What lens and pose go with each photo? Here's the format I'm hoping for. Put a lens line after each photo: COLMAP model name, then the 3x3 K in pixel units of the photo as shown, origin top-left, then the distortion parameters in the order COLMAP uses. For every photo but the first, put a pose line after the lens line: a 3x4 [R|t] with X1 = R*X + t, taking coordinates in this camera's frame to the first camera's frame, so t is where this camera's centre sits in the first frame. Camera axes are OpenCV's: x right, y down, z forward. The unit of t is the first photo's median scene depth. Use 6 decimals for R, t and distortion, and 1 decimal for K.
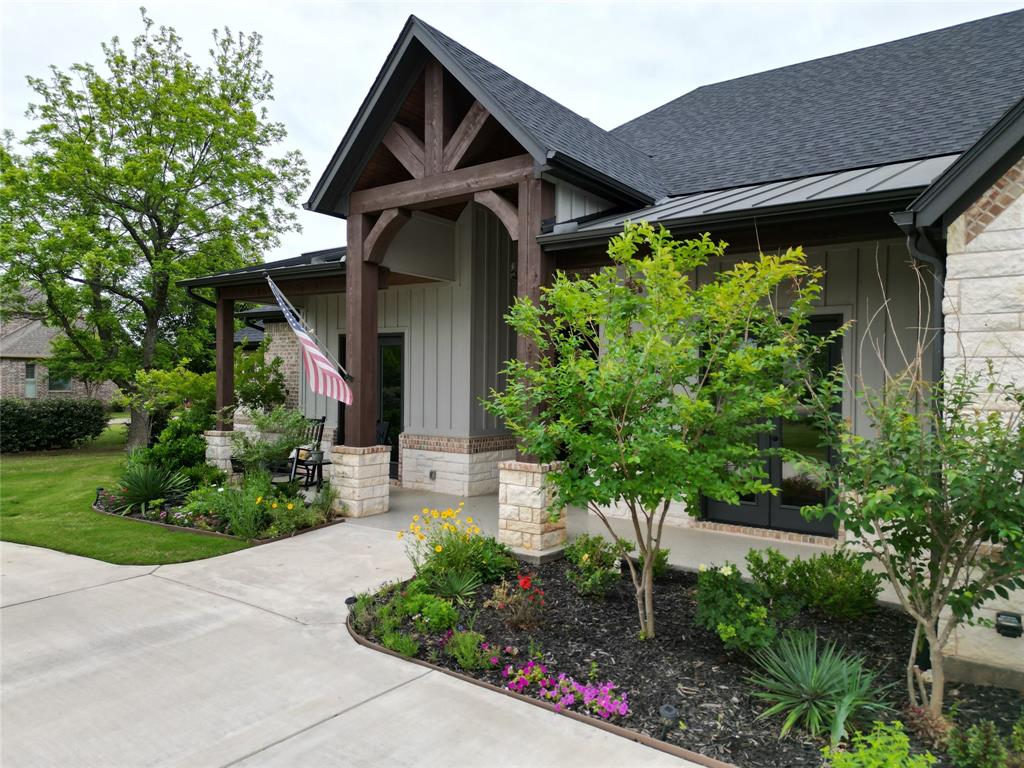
lens RADIAL K [[712.4, 0, 516.2], [0, 712.4, 390.8], [0, 0, 1]] dist [0.097858, -0.090798]
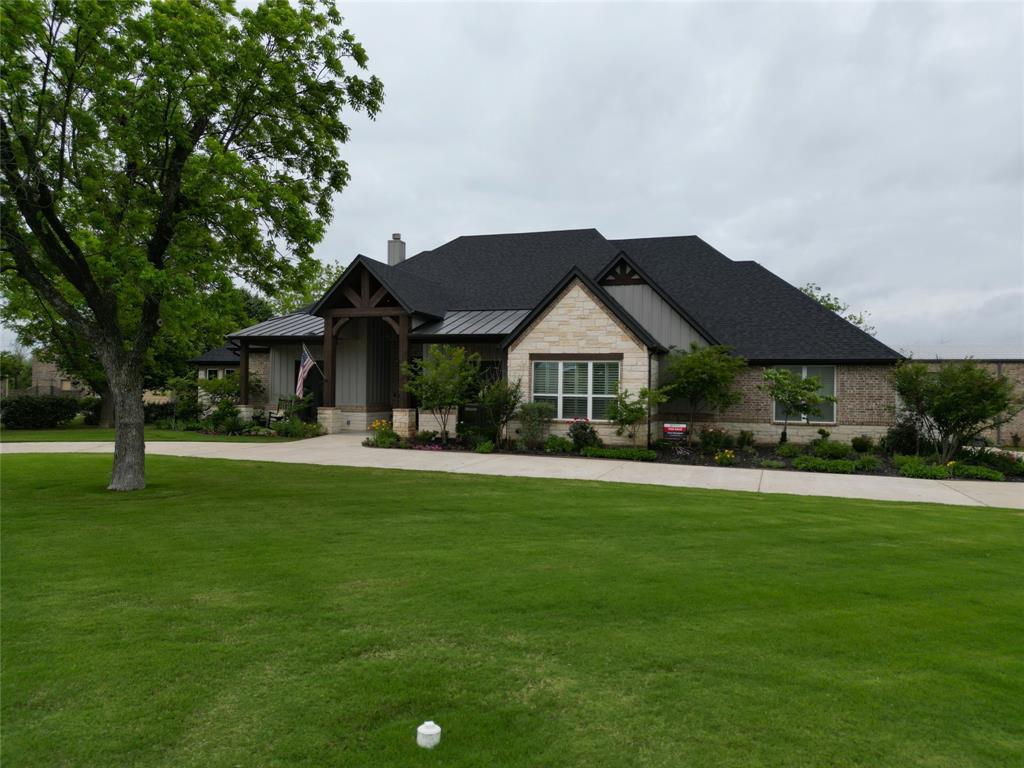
lens RADIAL K [[712.4, 0, 516.2], [0, 712.4, 390.8], [0, 0, 1]] dist [0.097858, -0.090798]
pose [[0.950805, 0.001526, 0.309786, -0.385895], [0.001904, 0.999940, -0.010769, 0.048401], [-0.309784, 0.010829, 0.950745, -1.679292]]
